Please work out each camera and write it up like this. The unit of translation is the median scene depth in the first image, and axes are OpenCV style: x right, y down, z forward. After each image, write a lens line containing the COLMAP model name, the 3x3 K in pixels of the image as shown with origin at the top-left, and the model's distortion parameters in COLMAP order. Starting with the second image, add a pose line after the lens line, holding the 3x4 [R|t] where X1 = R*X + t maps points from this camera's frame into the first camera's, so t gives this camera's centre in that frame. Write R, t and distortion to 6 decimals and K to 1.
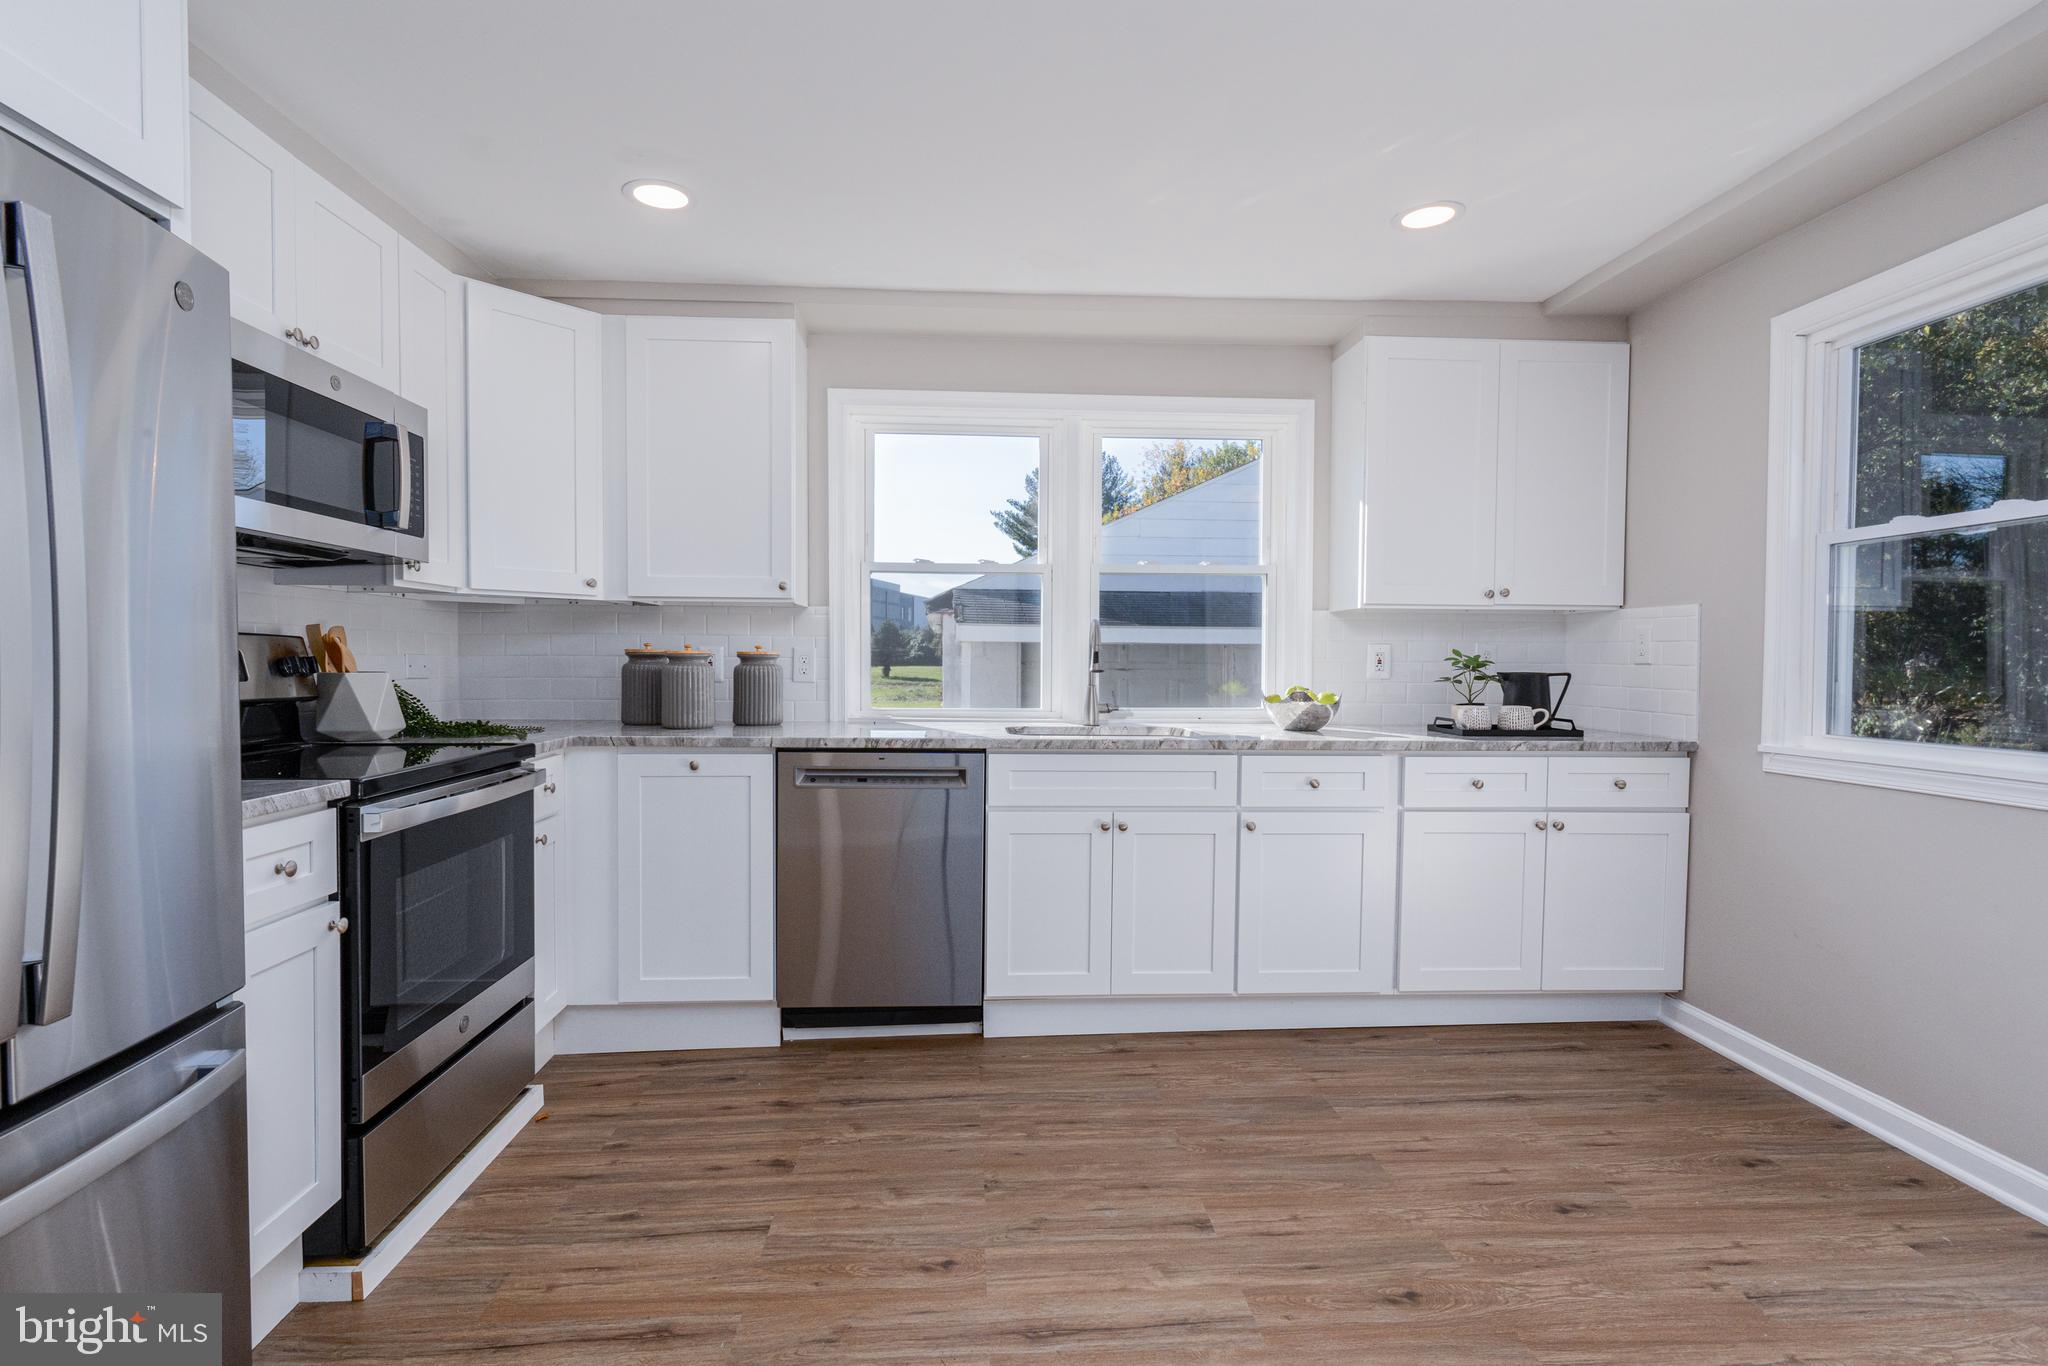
lens RADIAL K [[978.5, 0, 1018.2], [0, 978.5, 678.1], [0, 0, 1]] dist [0.002622, 0.000498]
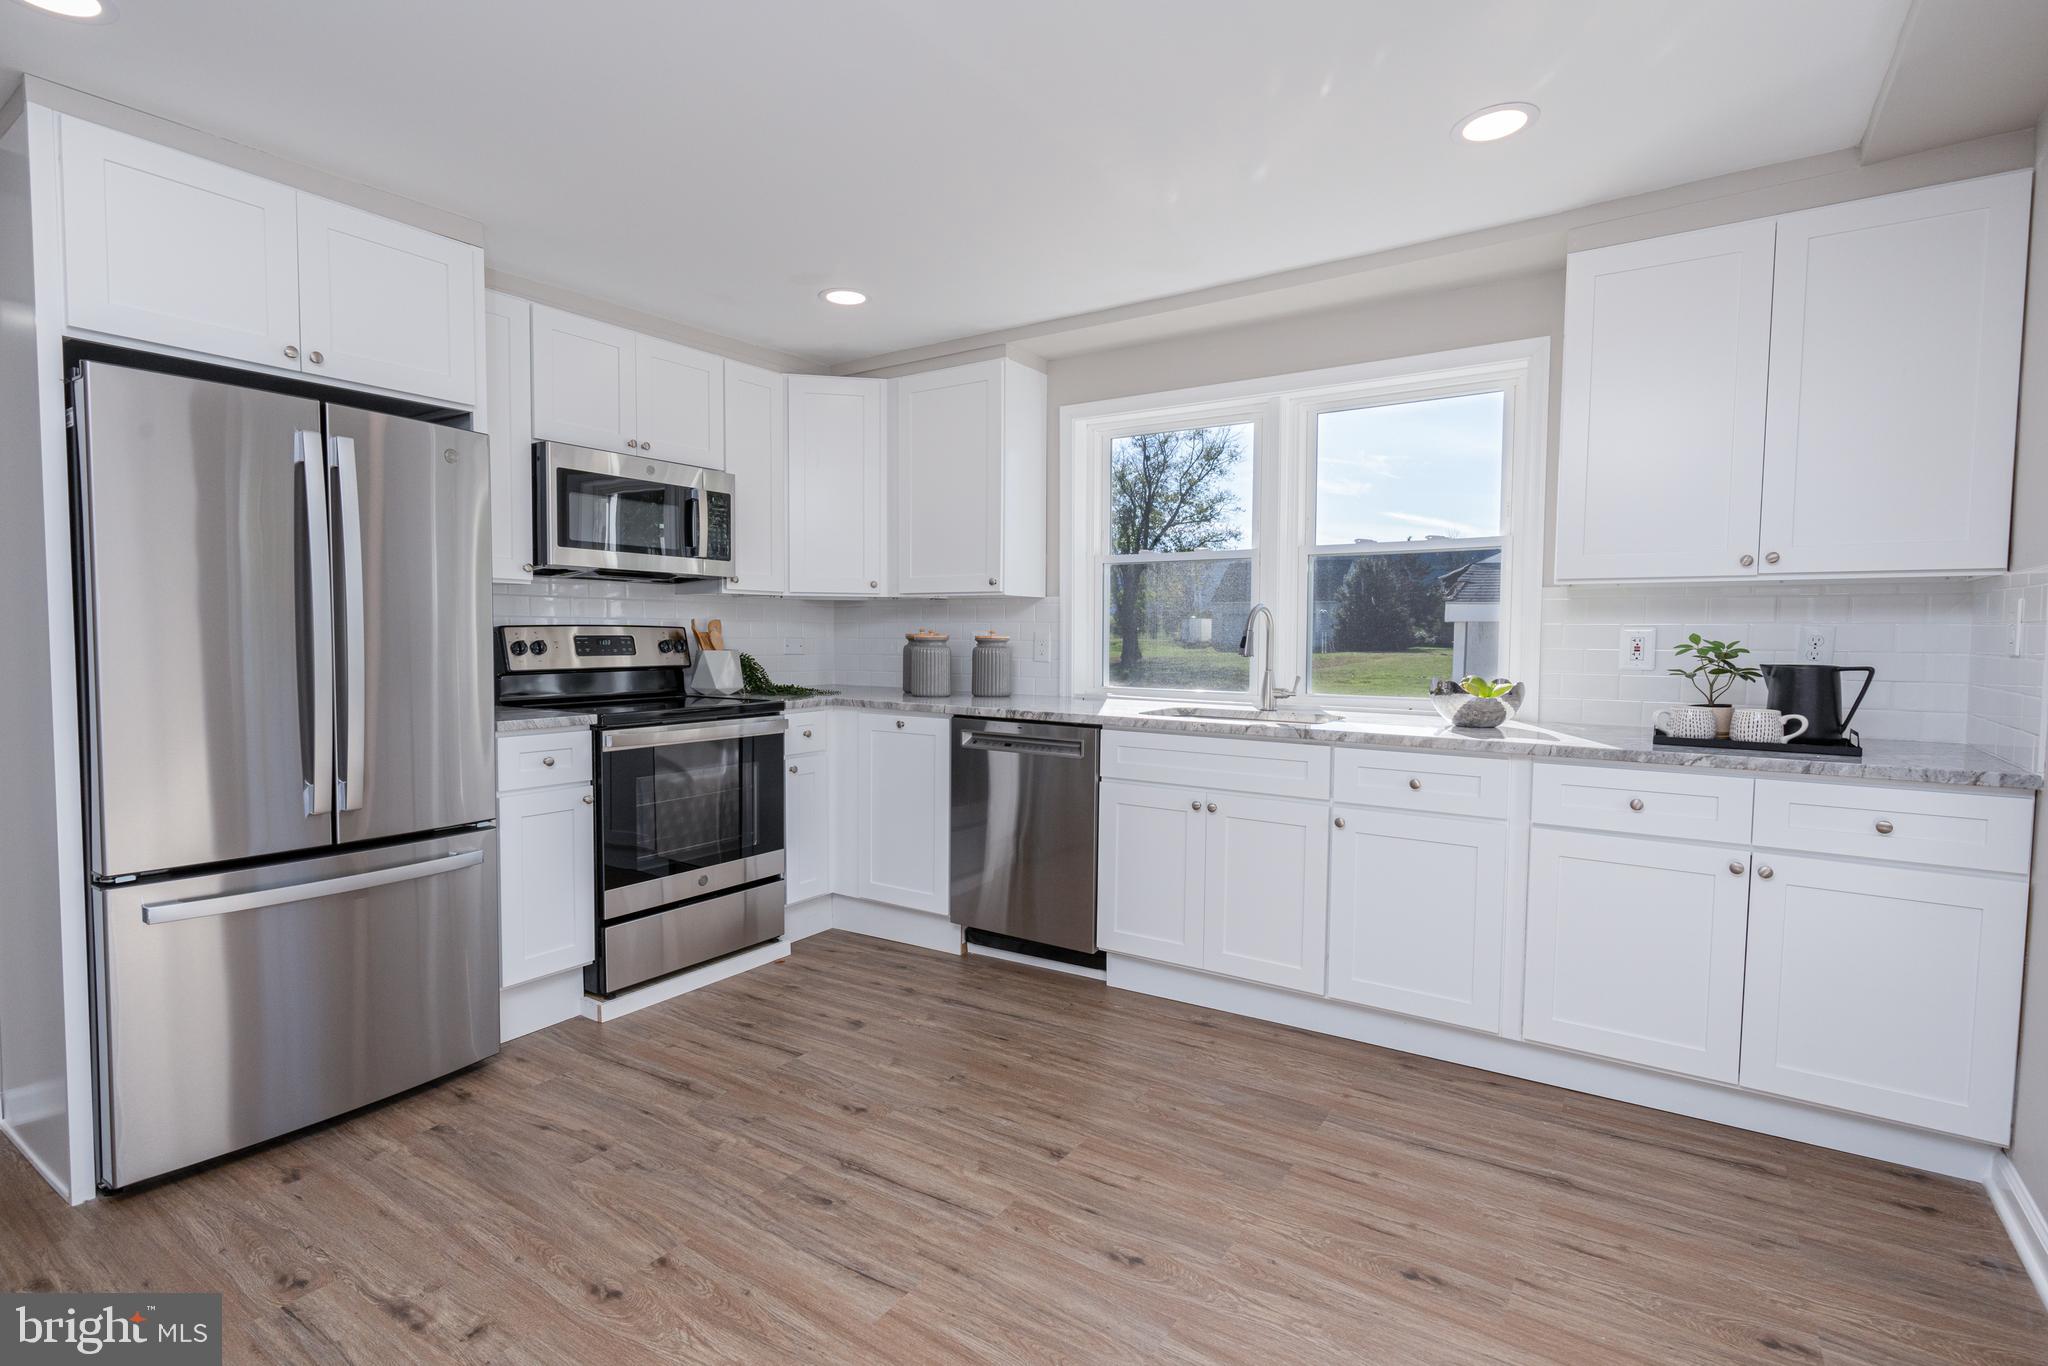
lens RADIAL K [[978.5, 0, 1018.2], [0, 978.5, 678.1], [0, 0, 1]] dist [0.002622, 0.000498]
pose [[0.793598, 0.027141, -0.607837, 0.609202], [-0.014625, 0.999567, 0.025537, -0.007955], [0.608267, -0.011377, 0.793651, 0.071246]]
